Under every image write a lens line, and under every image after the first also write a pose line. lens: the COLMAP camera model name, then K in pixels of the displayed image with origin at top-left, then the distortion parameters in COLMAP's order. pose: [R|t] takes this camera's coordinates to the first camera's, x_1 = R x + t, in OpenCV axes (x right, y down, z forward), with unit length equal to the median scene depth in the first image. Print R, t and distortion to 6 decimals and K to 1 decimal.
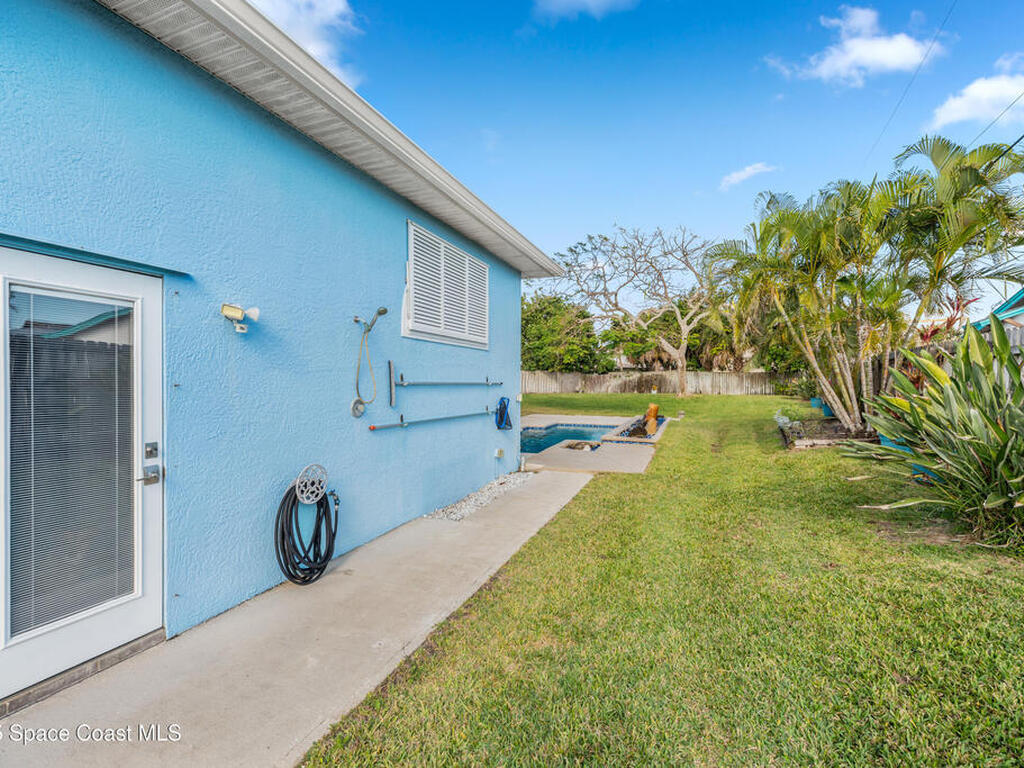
lens RADIAL K [[449.2, 0, 512.5], [0, 449.2, 383.3], [0, 0, 1]] dist [0.002012, -0.000132]
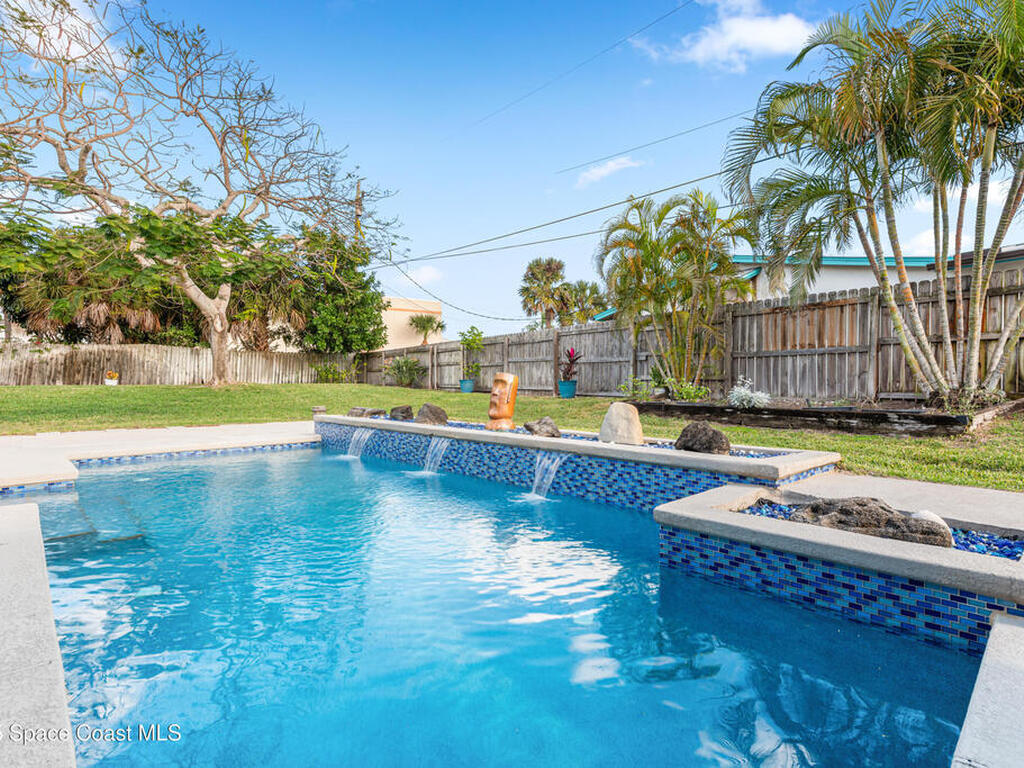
lens RADIAL K [[529.8, 0, 512.2], [0, 529.8, 388.9], [0, 0, 1]] dist [0.004245, 0.000226]
pose [[0.426774, -0.013834, 0.904253, -0.045697], [0.004849, 0.999904, 0.013009, 0.021050], [-0.904345, -0.001167, 0.426800, 0.313354]]
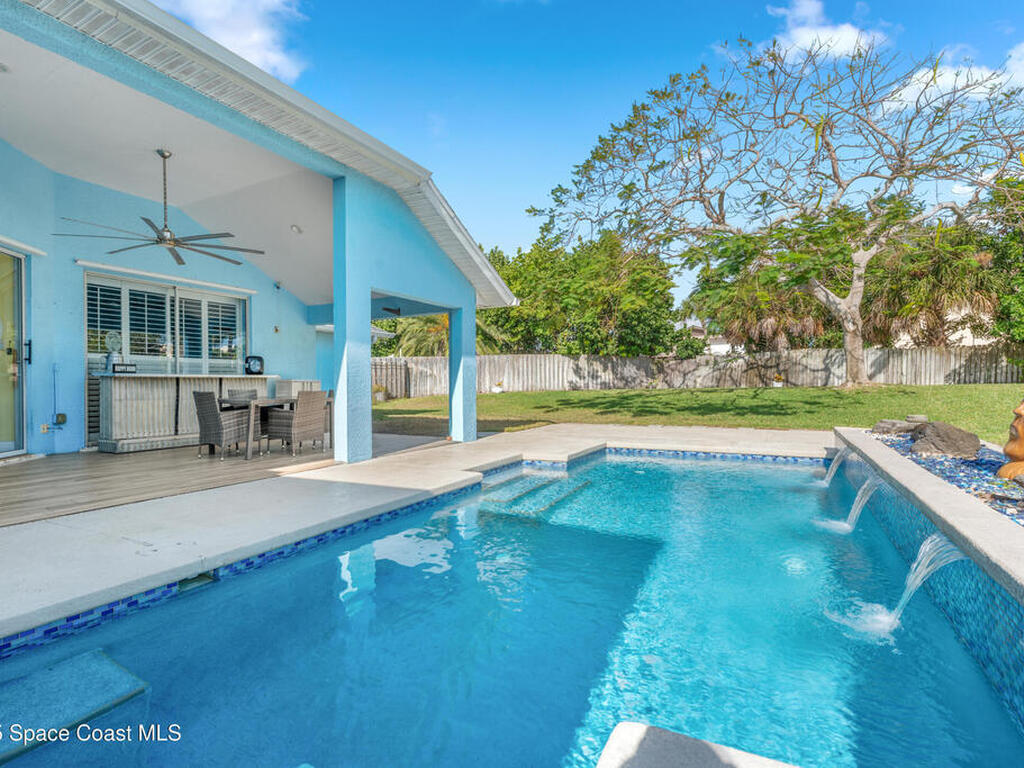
lens RADIAL K [[500.2, 0, 515.0], [0, 500.2, 390.0], [0, 0, 1]] dist [0.000207, -0.000090]
pose [[0.994357, -0.013748, -0.105188, 0.036195], [0.014043, 0.999899, 0.002063, 0.019872], [0.105149, -0.003529, 0.994450, 0.297327]]
